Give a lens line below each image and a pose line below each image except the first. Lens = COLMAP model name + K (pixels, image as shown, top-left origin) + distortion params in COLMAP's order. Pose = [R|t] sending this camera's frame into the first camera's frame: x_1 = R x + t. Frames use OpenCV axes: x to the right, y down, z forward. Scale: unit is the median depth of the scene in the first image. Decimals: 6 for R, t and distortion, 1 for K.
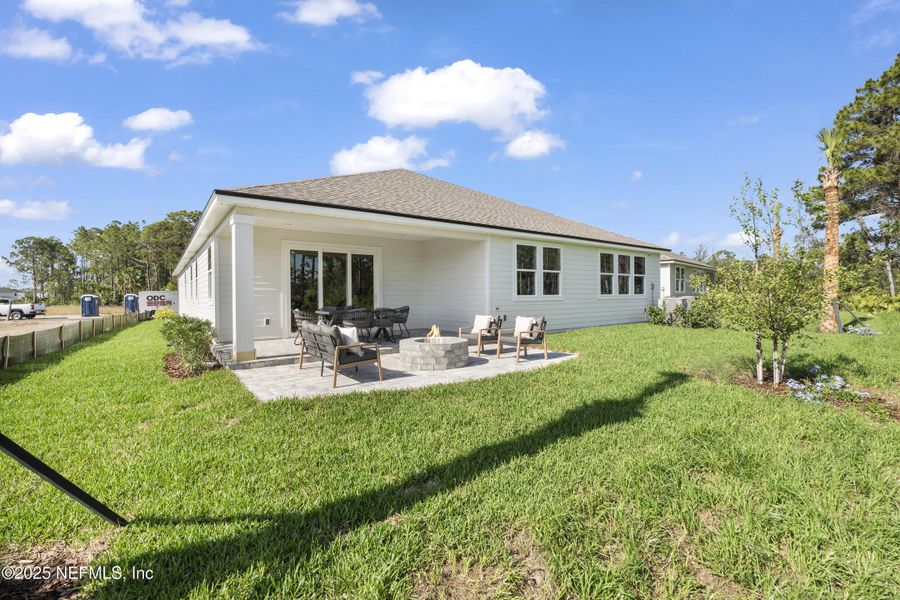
lens RADIAL K [[398.5, 0, 451.9], [0, 398.5, 292.6], [0, 0, 1]] dist [-0.001367, -0.000112]
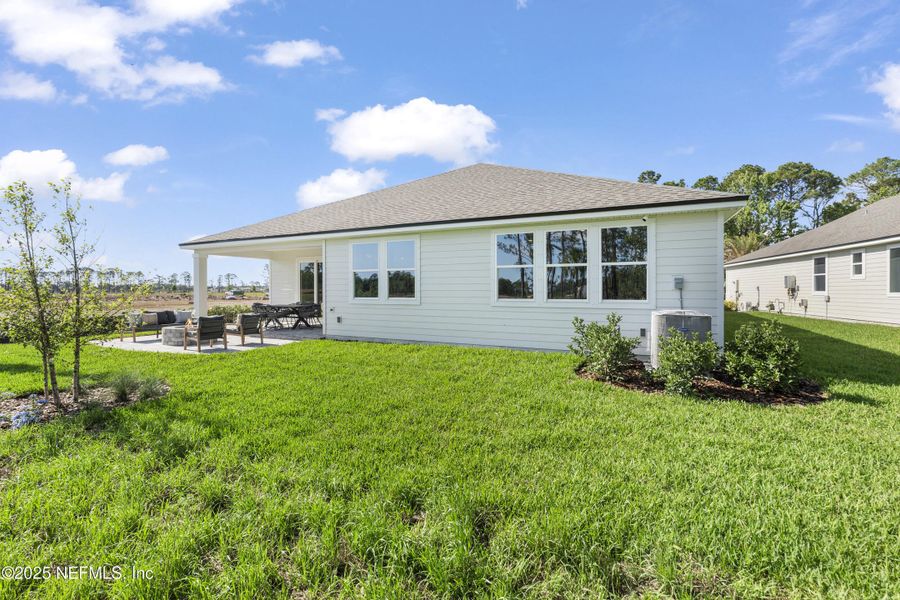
lens RADIAL K [[398.5, 0, 451.9], [0, 398.5, 292.6], [0, 0, 1]] dist [-0.001367, -0.000112]
pose [[0.470503, -0.000090, -0.882398, 0.892099], [-0.007779, 0.999961, -0.004250, -0.001769], [0.882364, 0.008864, 0.470484, 0.594526]]
